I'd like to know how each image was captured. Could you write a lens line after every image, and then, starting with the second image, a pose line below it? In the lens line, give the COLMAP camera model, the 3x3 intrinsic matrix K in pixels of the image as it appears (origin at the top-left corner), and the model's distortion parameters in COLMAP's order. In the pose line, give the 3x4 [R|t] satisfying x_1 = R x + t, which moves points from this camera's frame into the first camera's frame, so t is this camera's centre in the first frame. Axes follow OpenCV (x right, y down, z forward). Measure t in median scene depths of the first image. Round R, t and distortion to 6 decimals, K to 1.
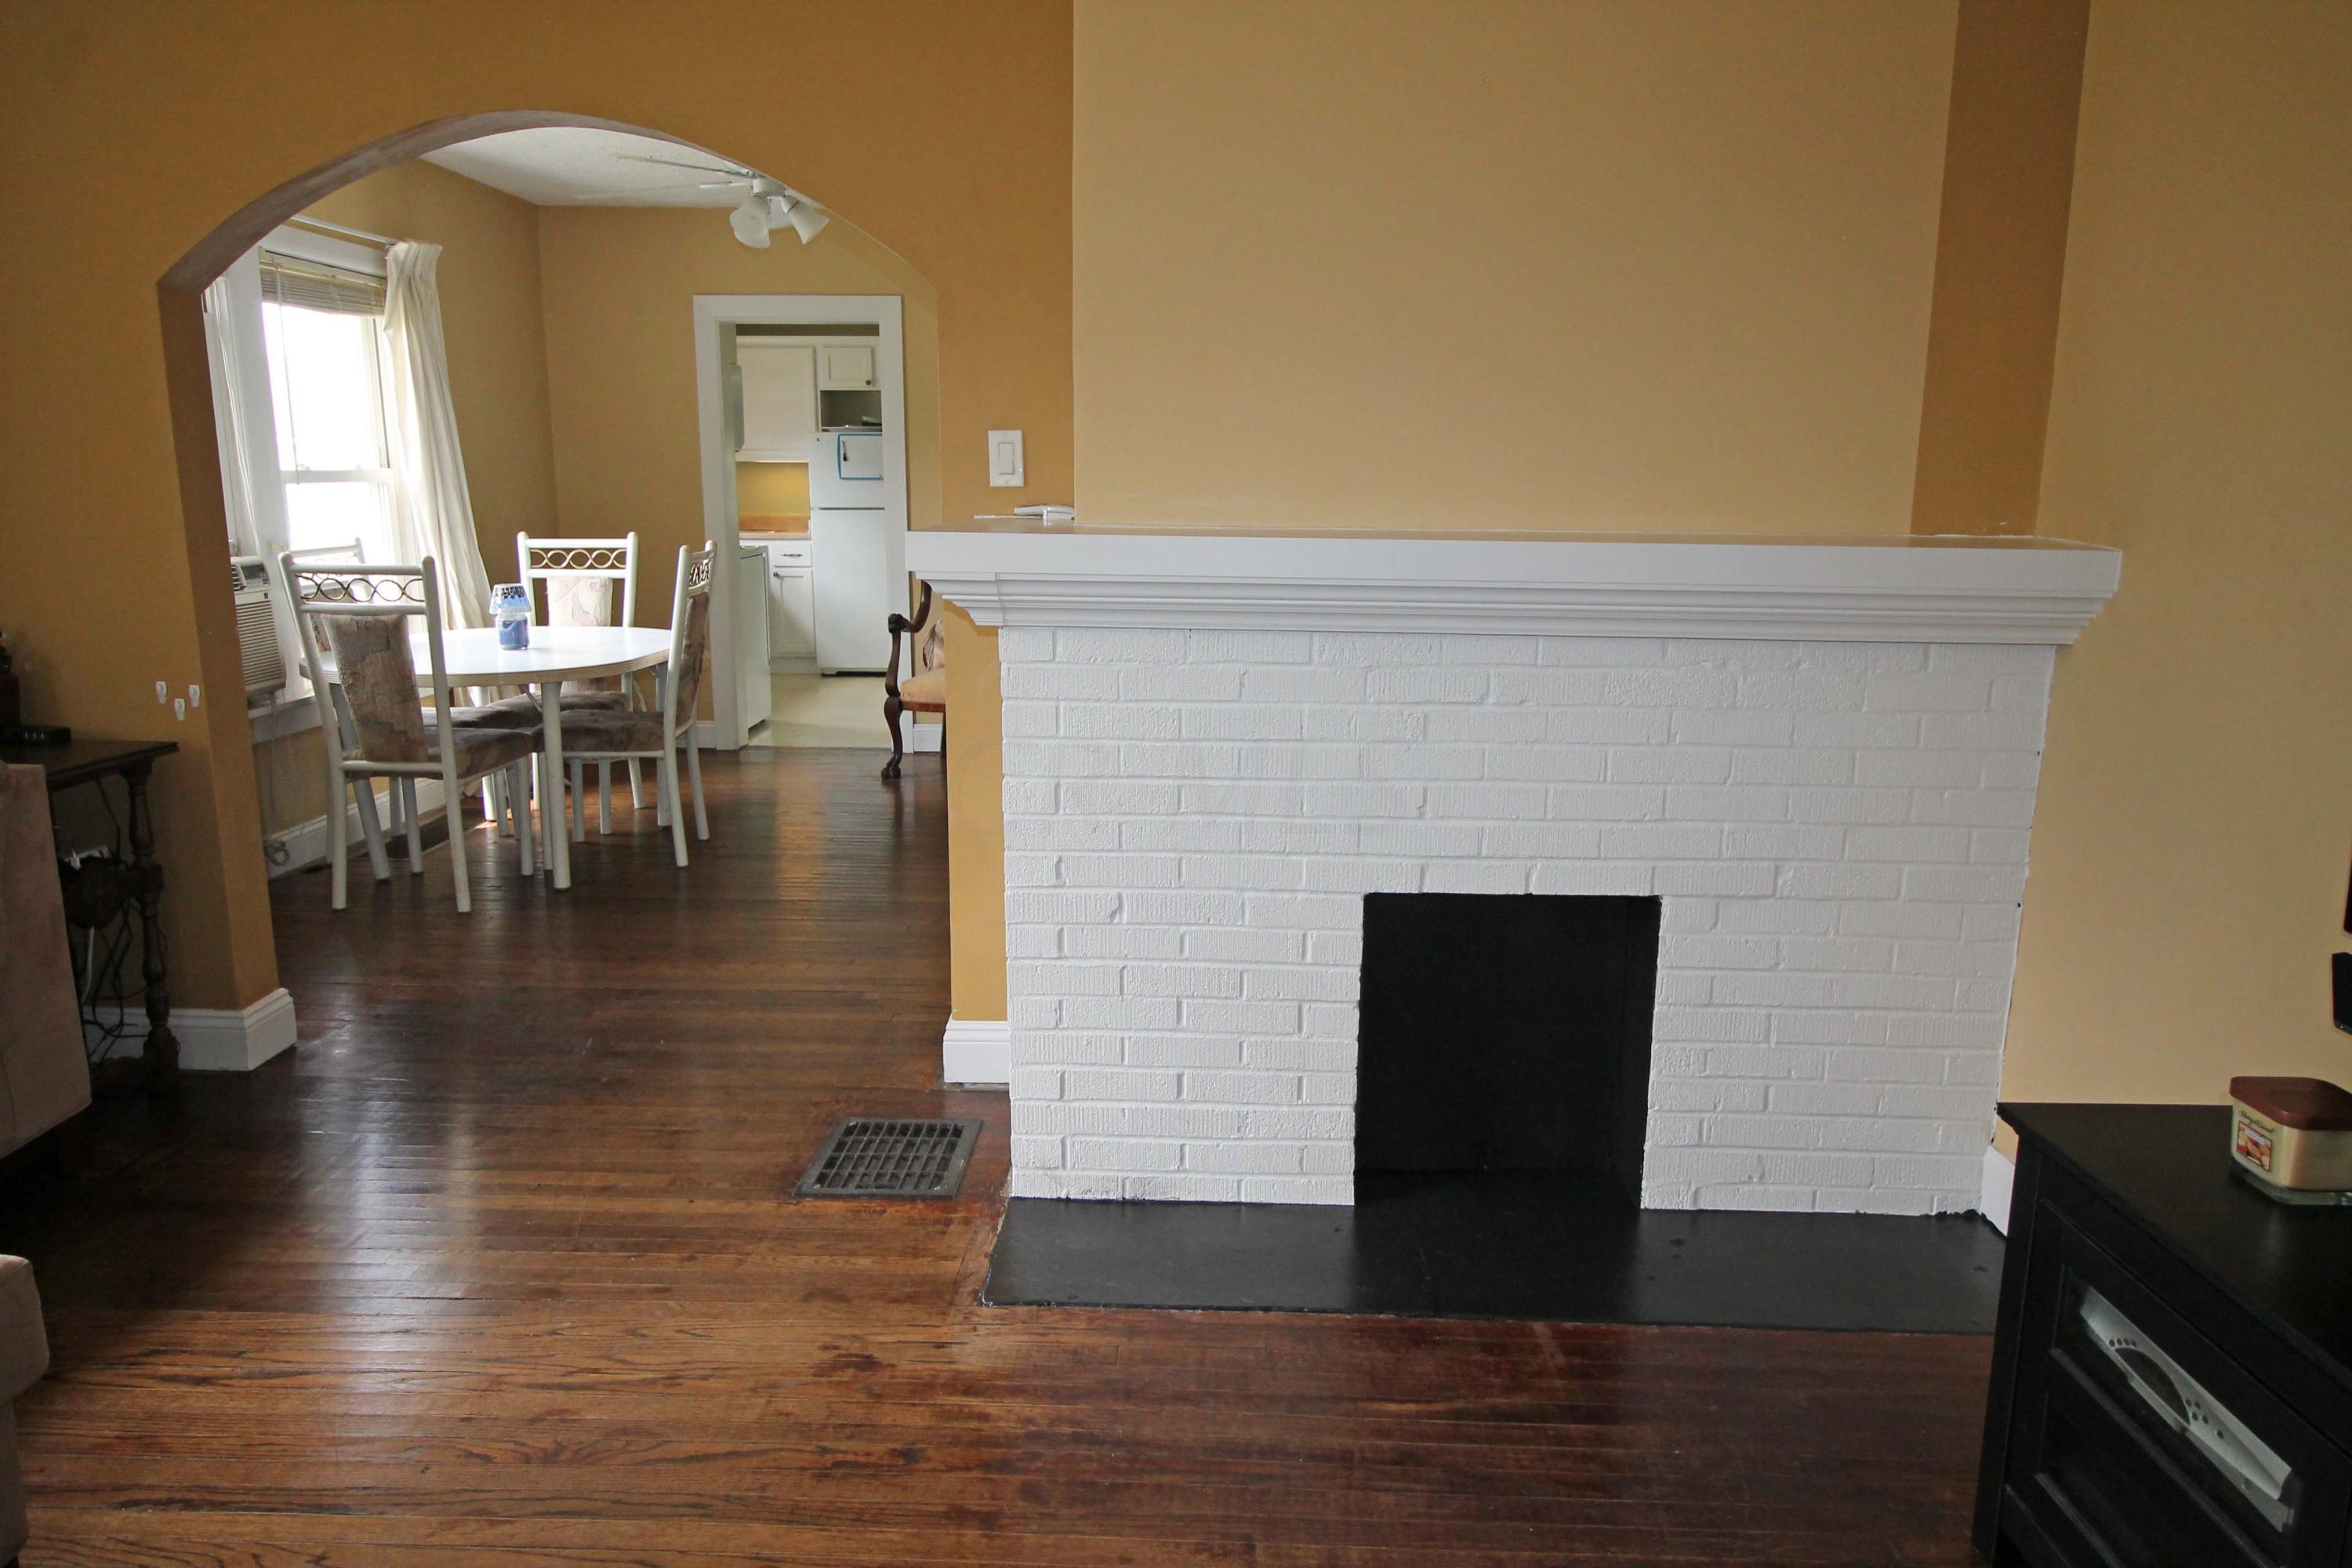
lens RADIAL K [[1482.2, 0, 1168.9], [0, 1482.2, 763.3], [0, 0, 1]] dist [0.002277, -0.003426]
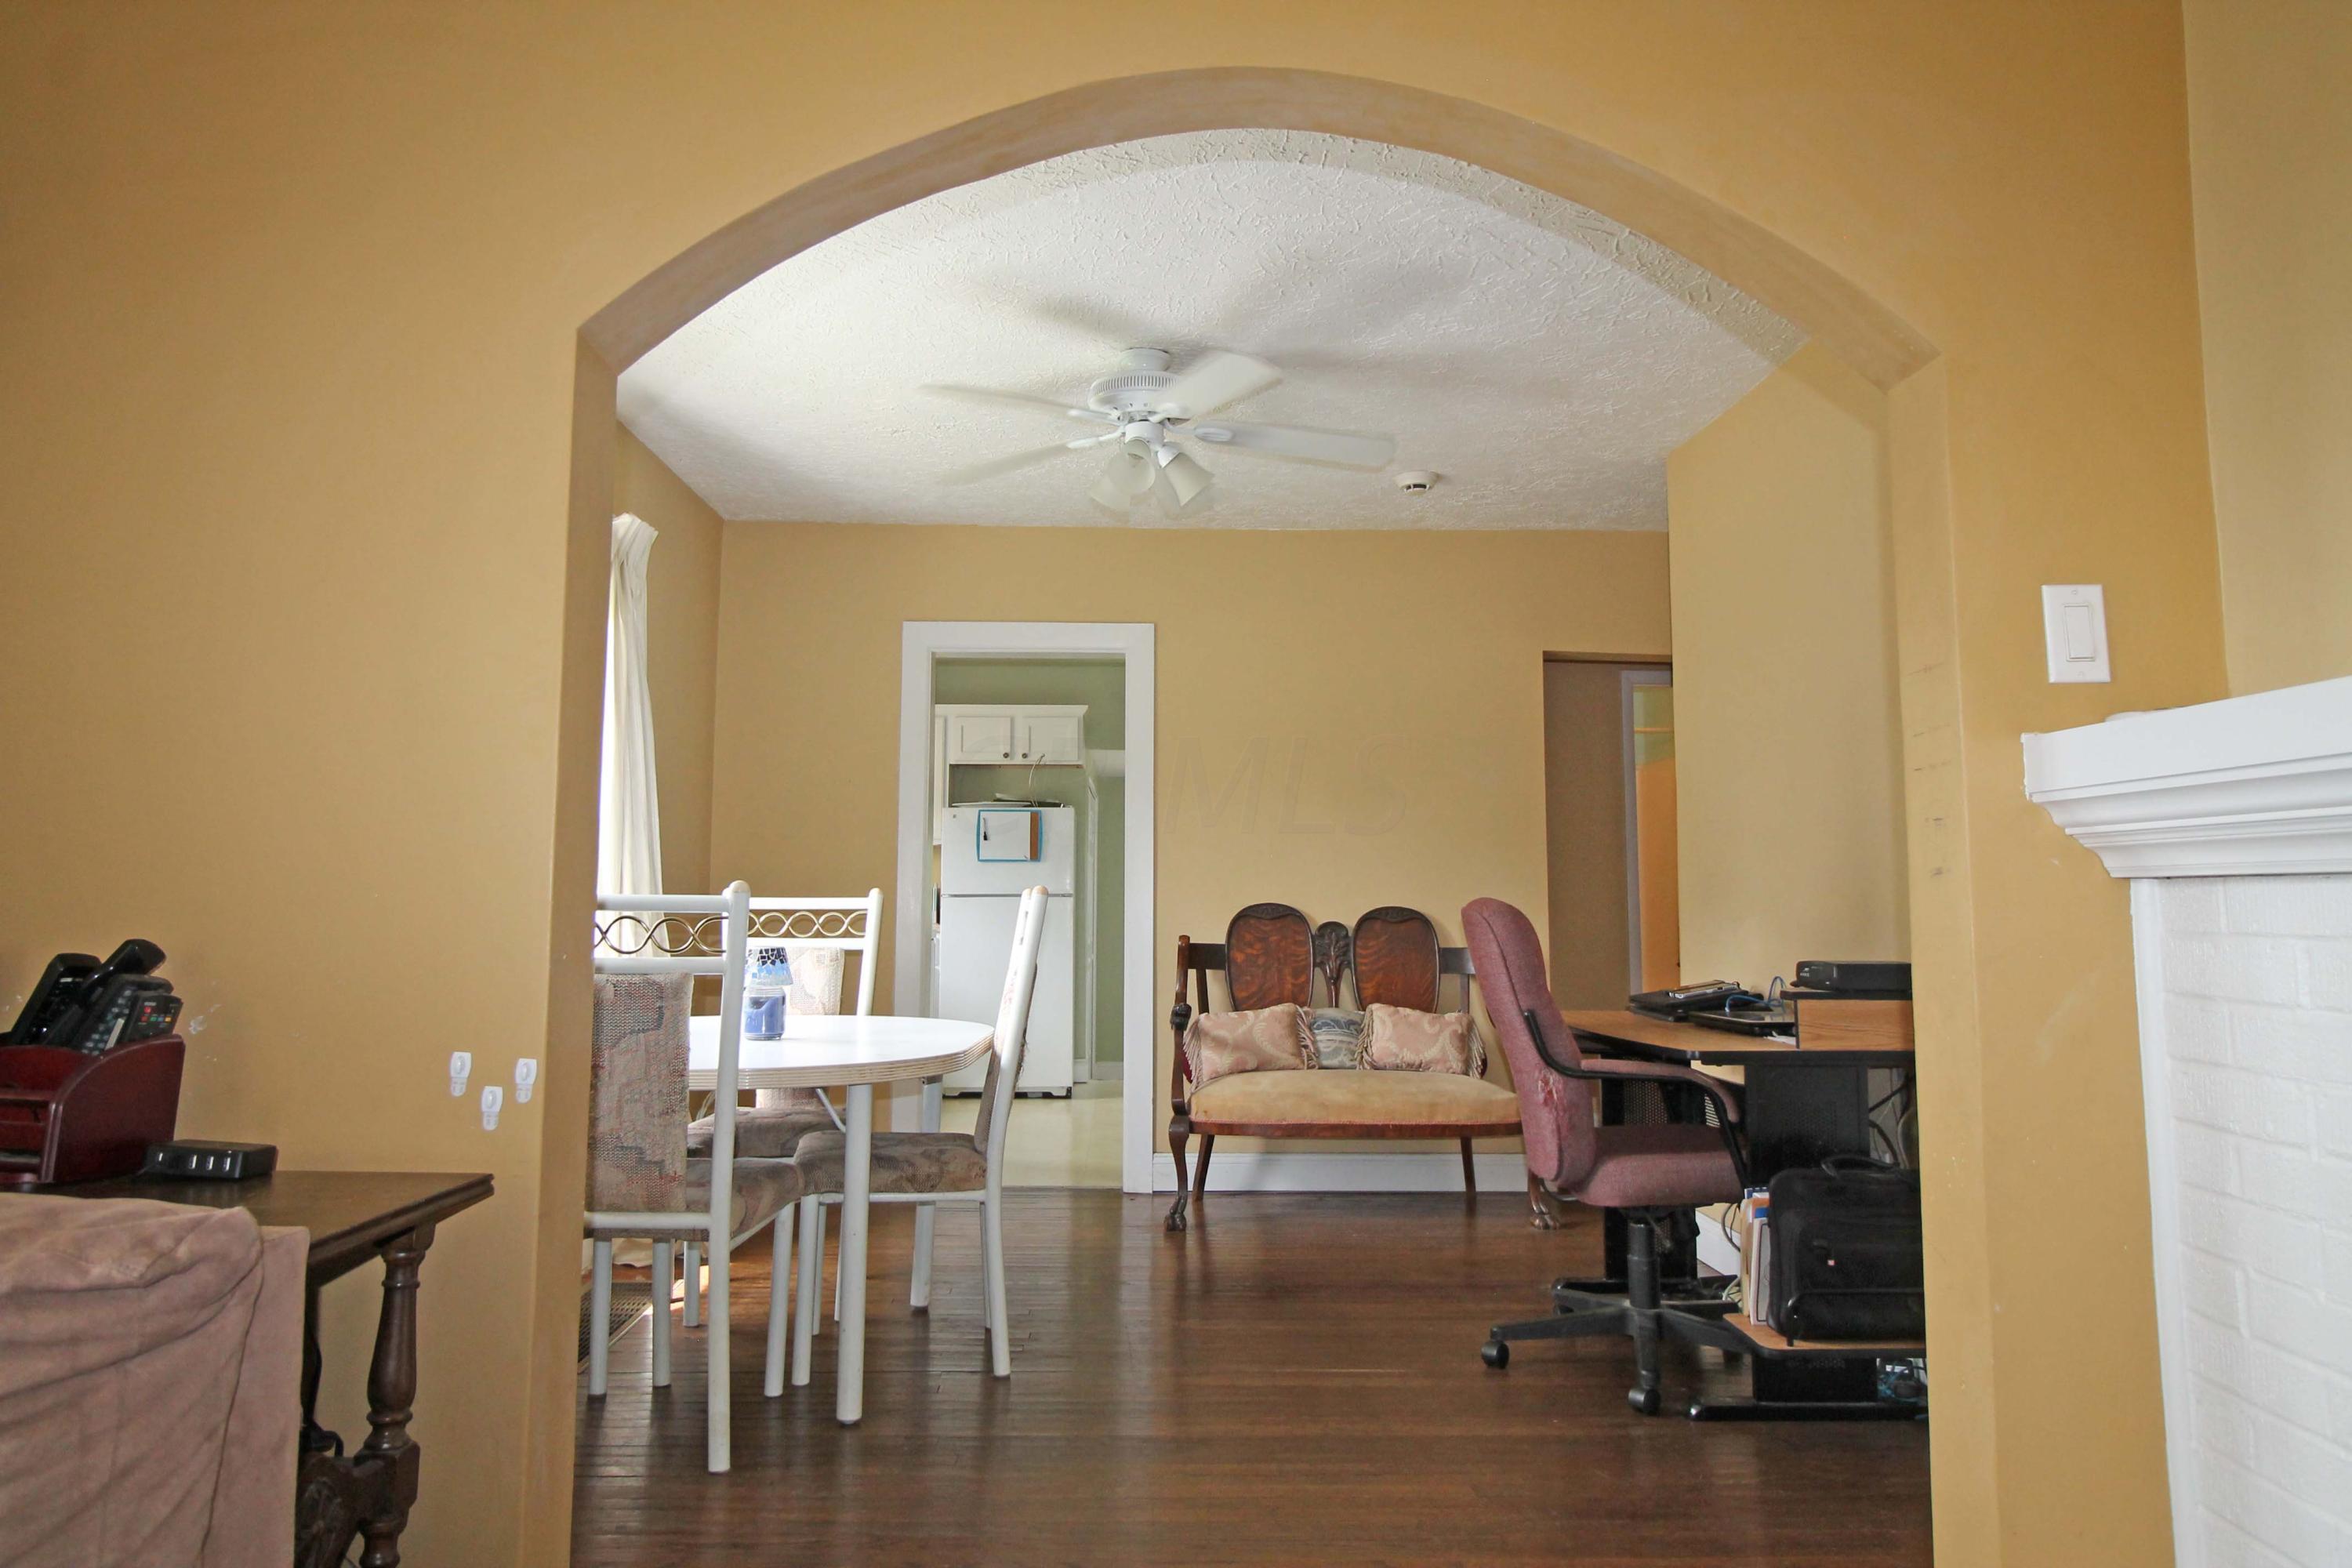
lens RADIAL K [[1482.2, 0, 1165.0], [0, 1482.2, 761.6], [0, 0, 1]] dist [0.002277, -0.003426]
pose [[0.998672, 0.001552, 0.051495, -0.268048], [0.013276, 0.958040, -0.286328, -0.001077], [-0.049779, 0.286631, 0.956747, 0.272239]]
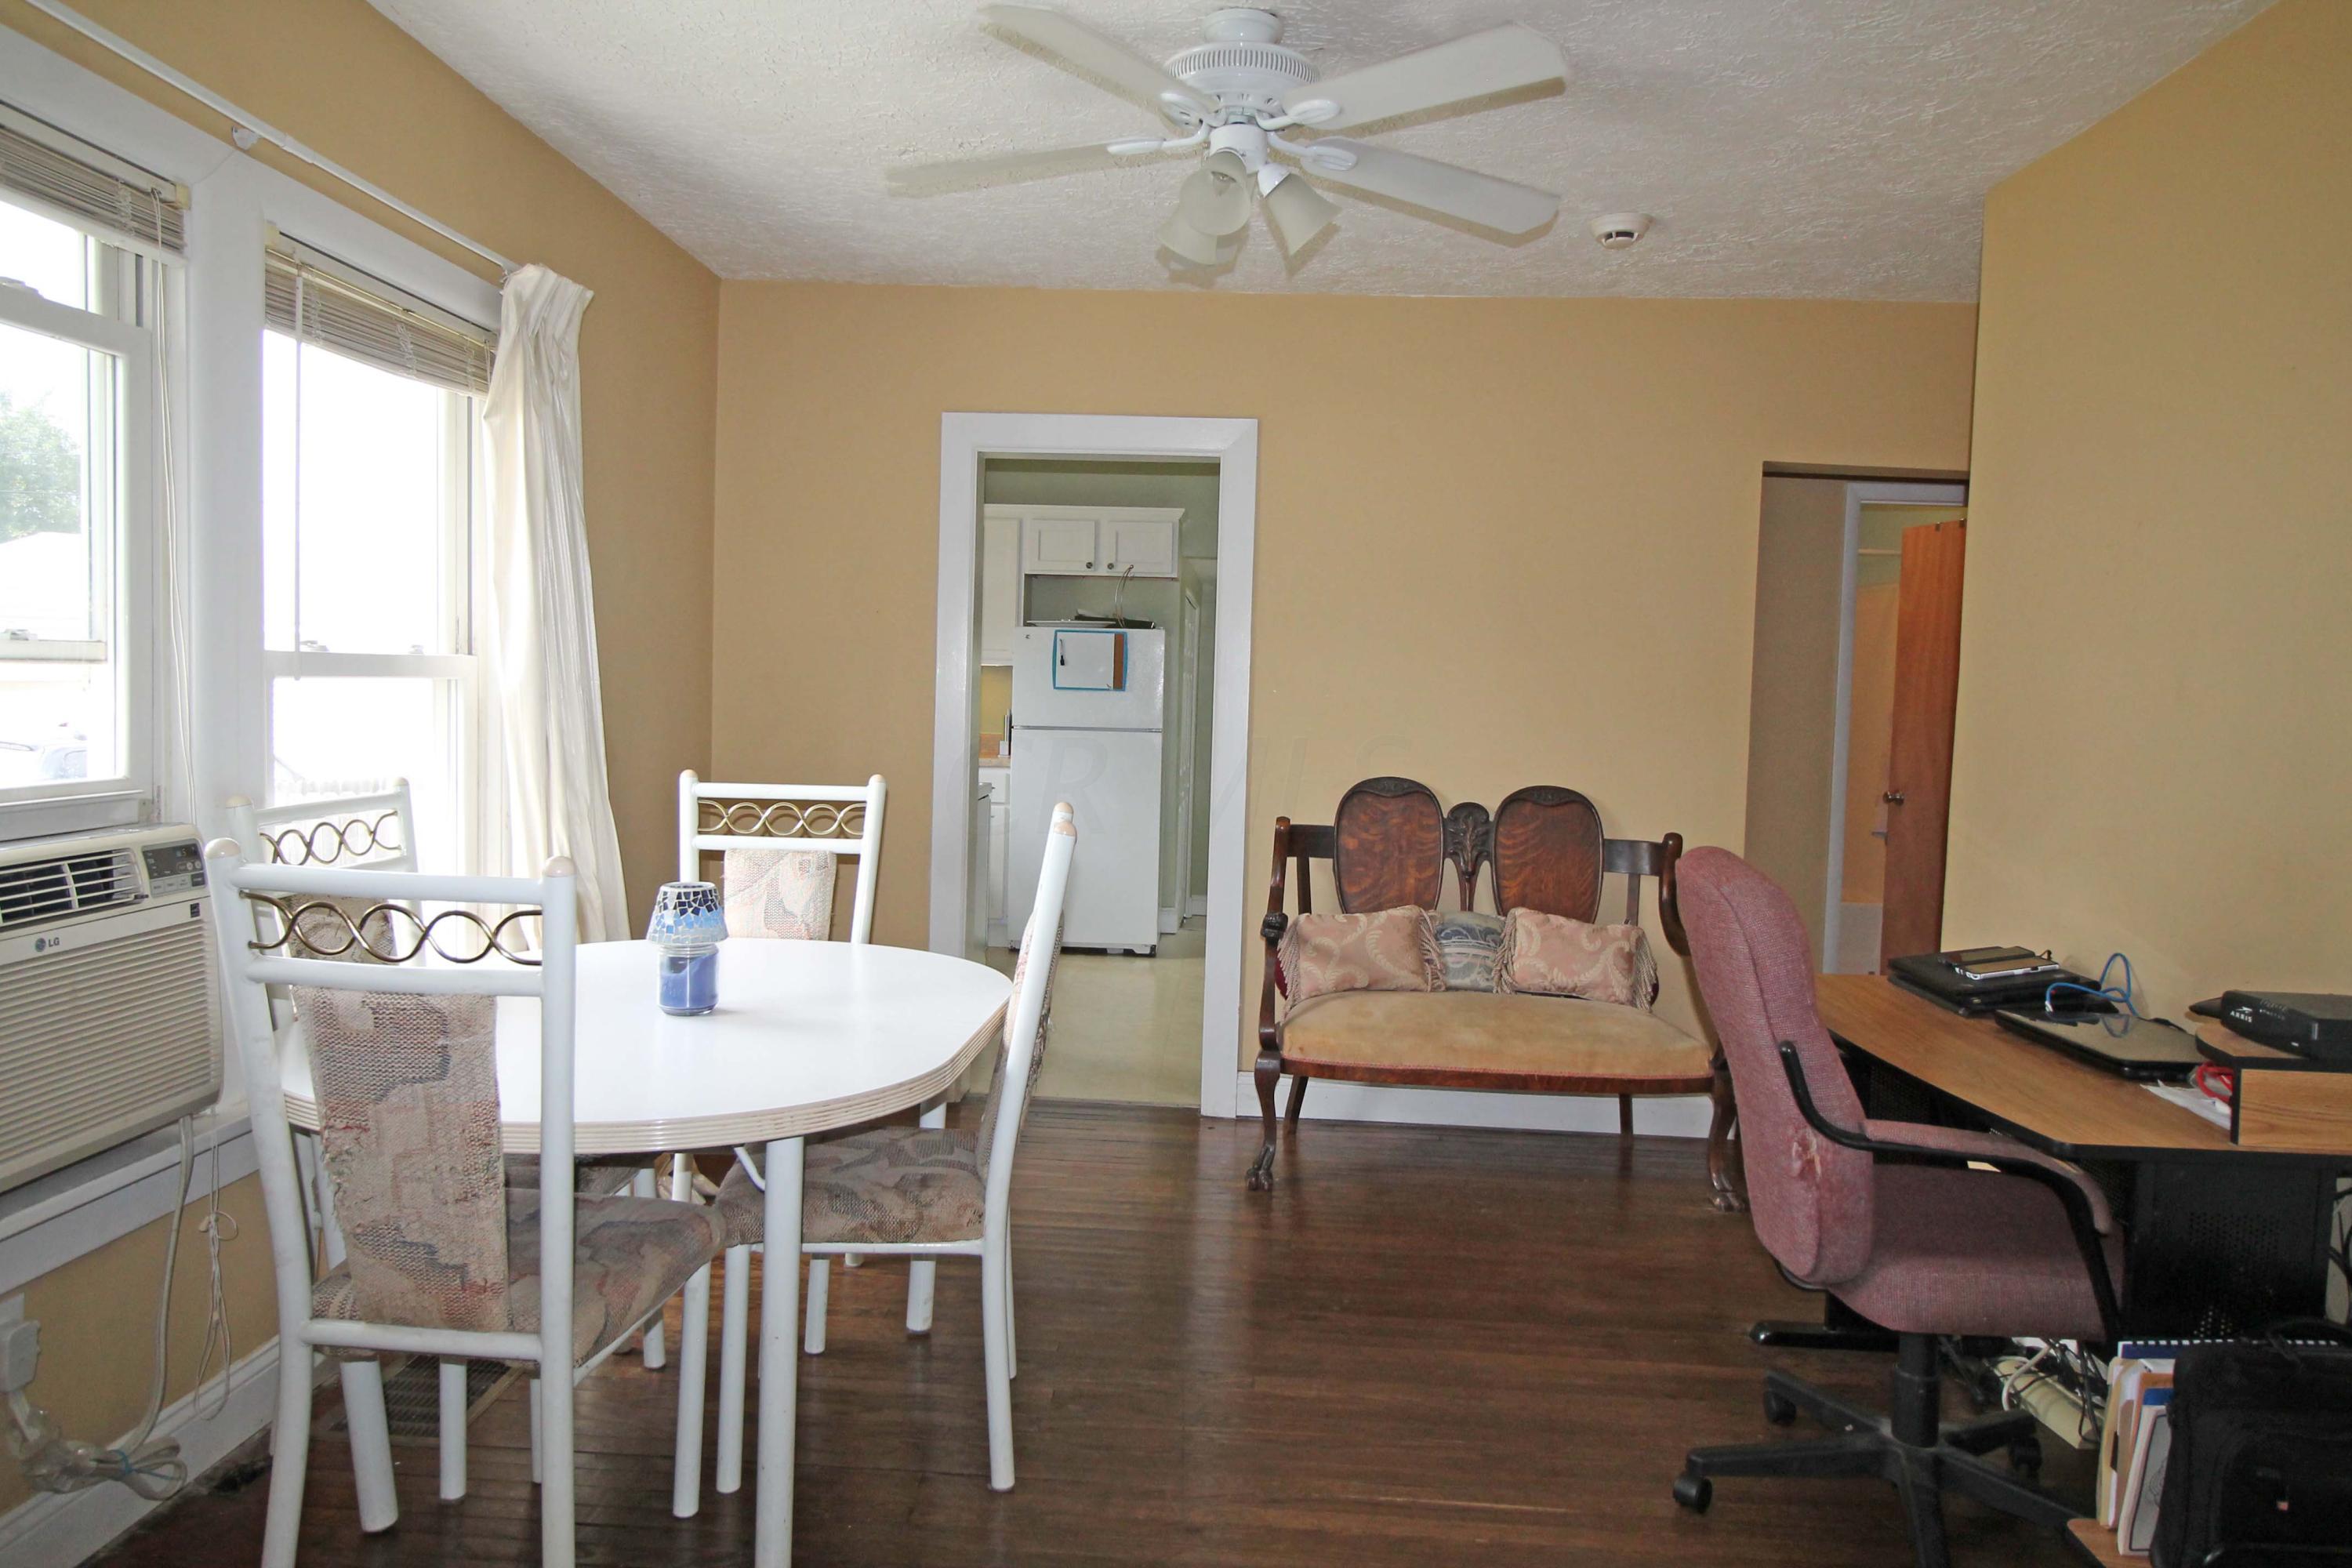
lens RADIAL K [[1482.2, 0, 1166.7], [0, 1482.2, 758.7], [0, 0, 1]] dist [0.002277, -0.003426]
pose [[0.999439, 0.024576, -0.022775, -0.249592], [-0.027618, 0.989092, -0.144684, -0.086247], [0.018971, 0.145231, 0.989216, 0.457216]]
